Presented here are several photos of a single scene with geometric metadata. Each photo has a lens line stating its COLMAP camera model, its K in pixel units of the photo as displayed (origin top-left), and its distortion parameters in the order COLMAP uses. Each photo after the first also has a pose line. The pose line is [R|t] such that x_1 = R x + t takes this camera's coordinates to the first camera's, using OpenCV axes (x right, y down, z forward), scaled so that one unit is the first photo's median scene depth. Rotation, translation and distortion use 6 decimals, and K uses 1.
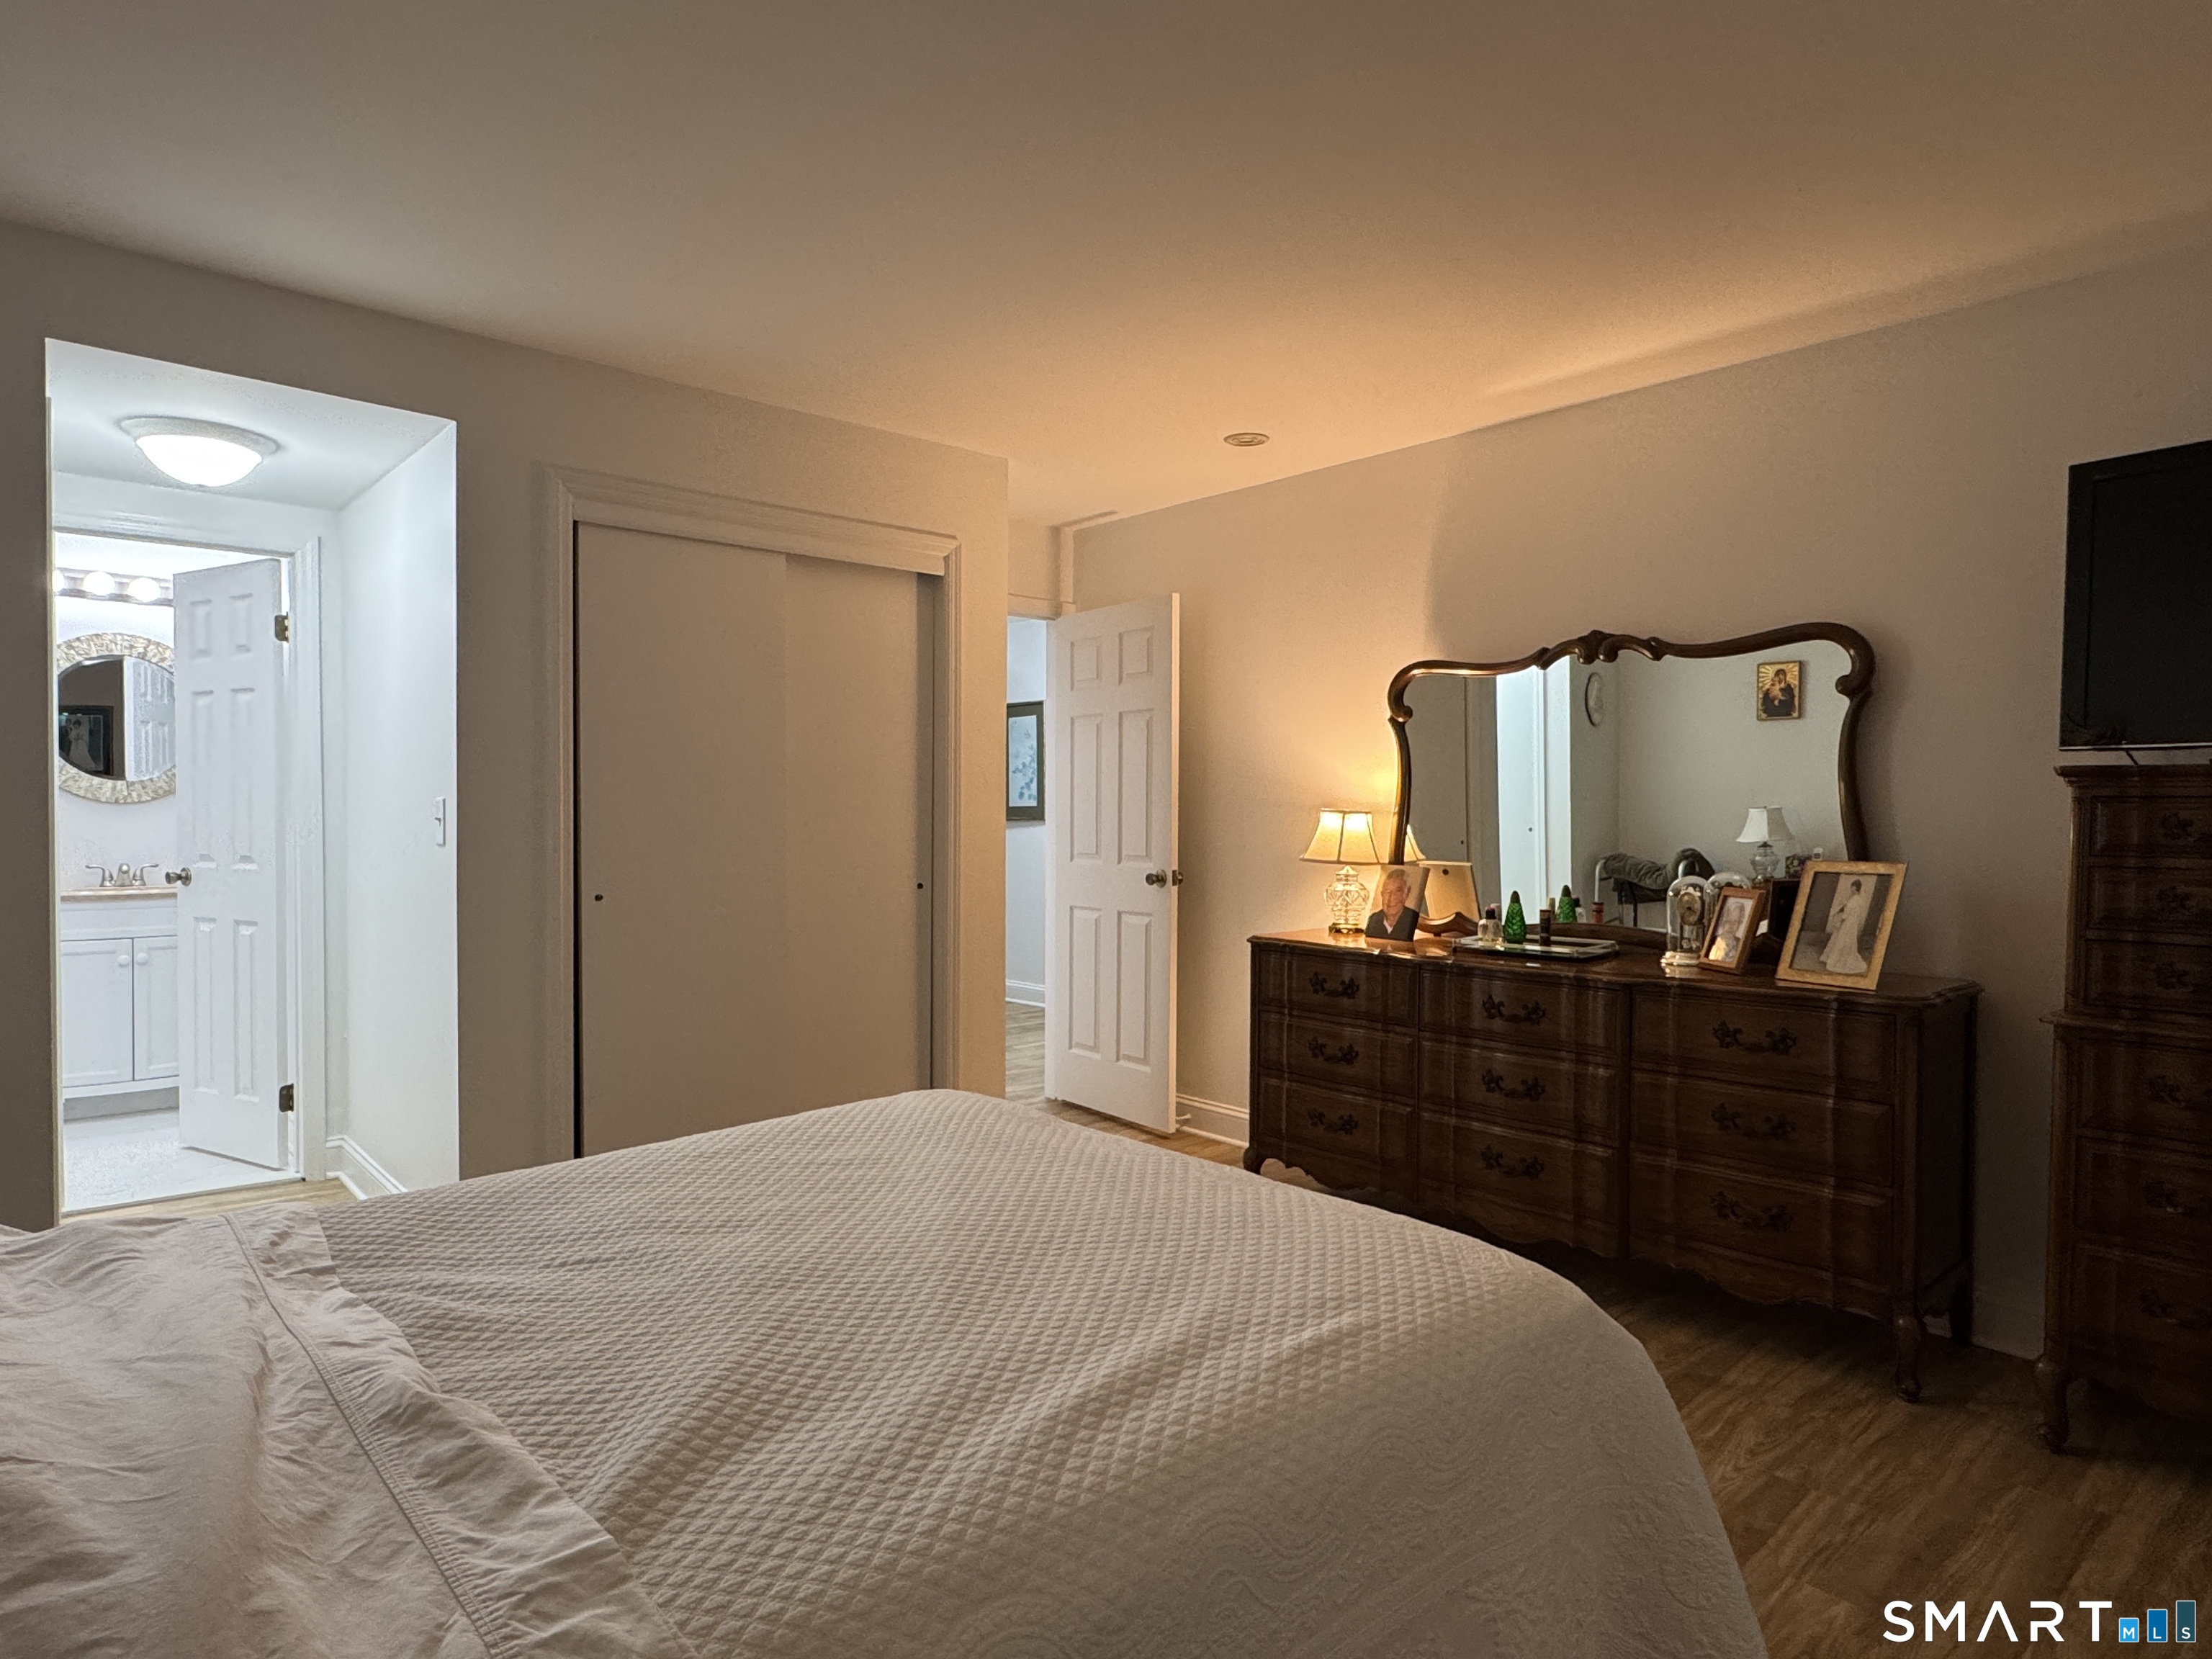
lens RADIAL K [[1269.9, 0, 1100.0], [0, 1269.9, 825.6], [0, 0, 1]] dist [-0.012224, 0.004144]
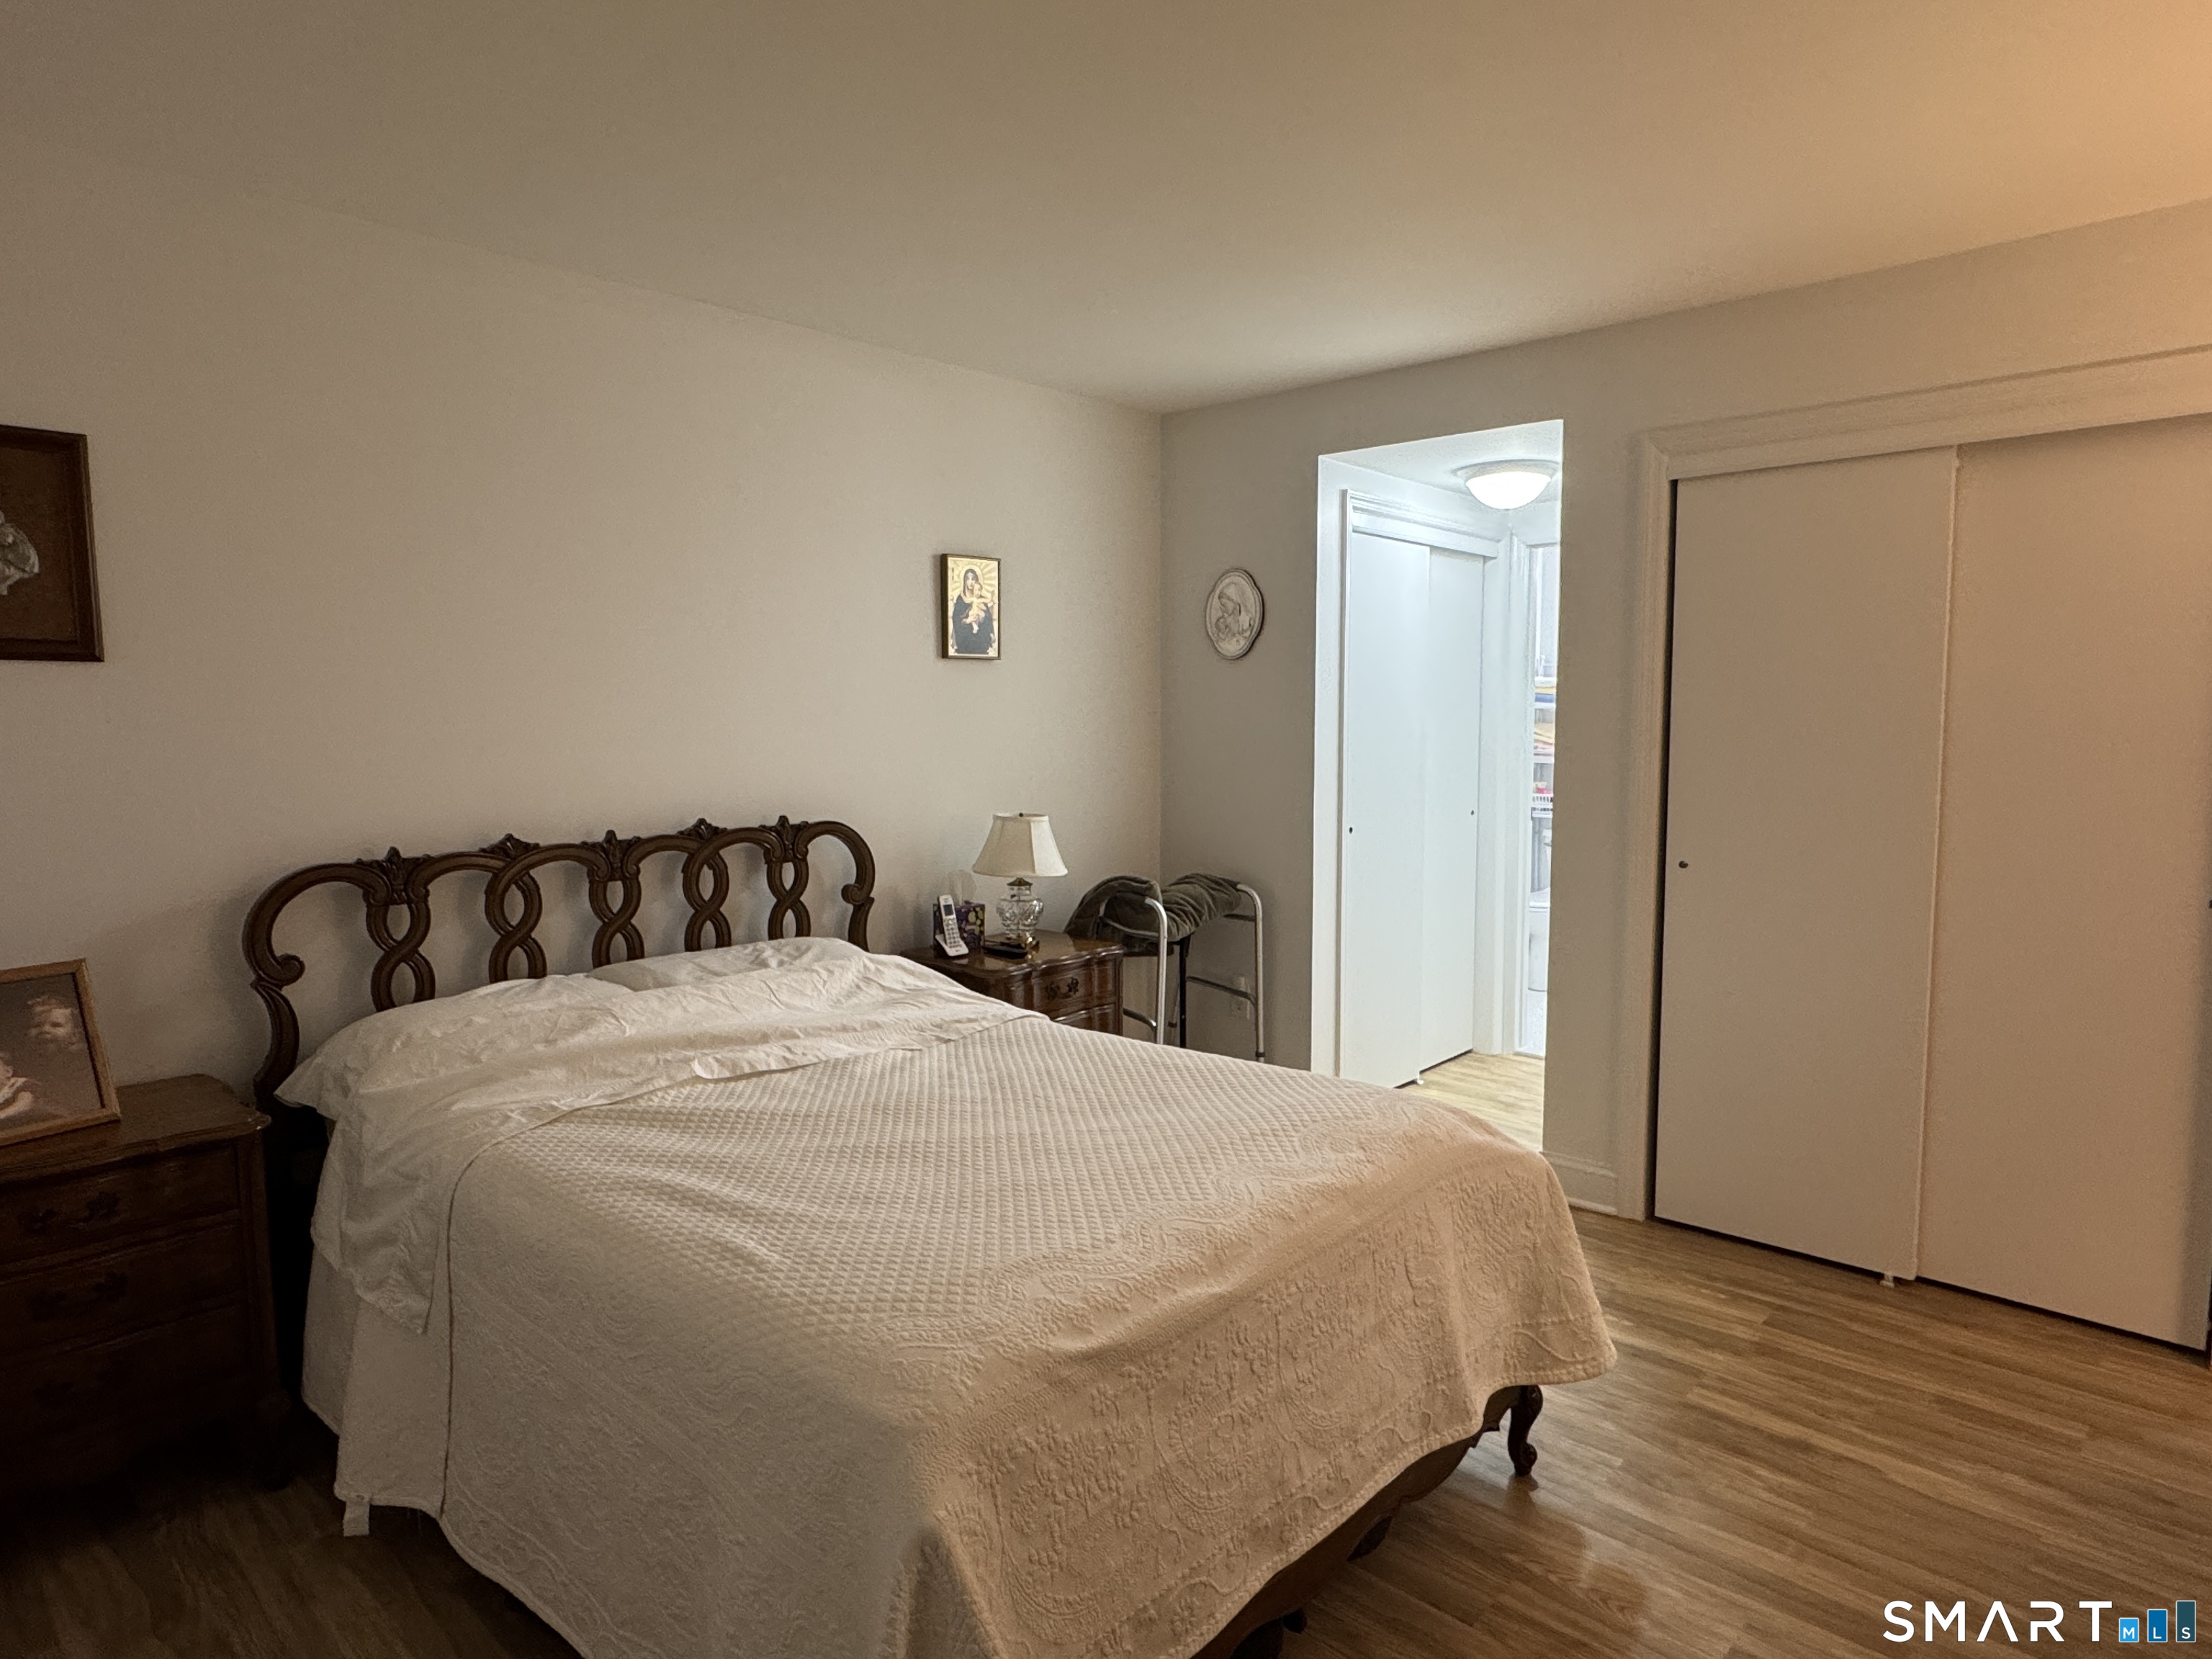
lens RADIAL K [[1269.9, 0, 1102.2], [0, 1269.9, 828.6], [0, 0, 1]] dist [-0.012224, 0.004144]
pose [[0.095104, 0.078428, -0.992373, 1.280840], [-0.007862, 0.996920, 0.078033, -0.105619], [0.995436, 0.000381, 0.095428, 1.103521]]
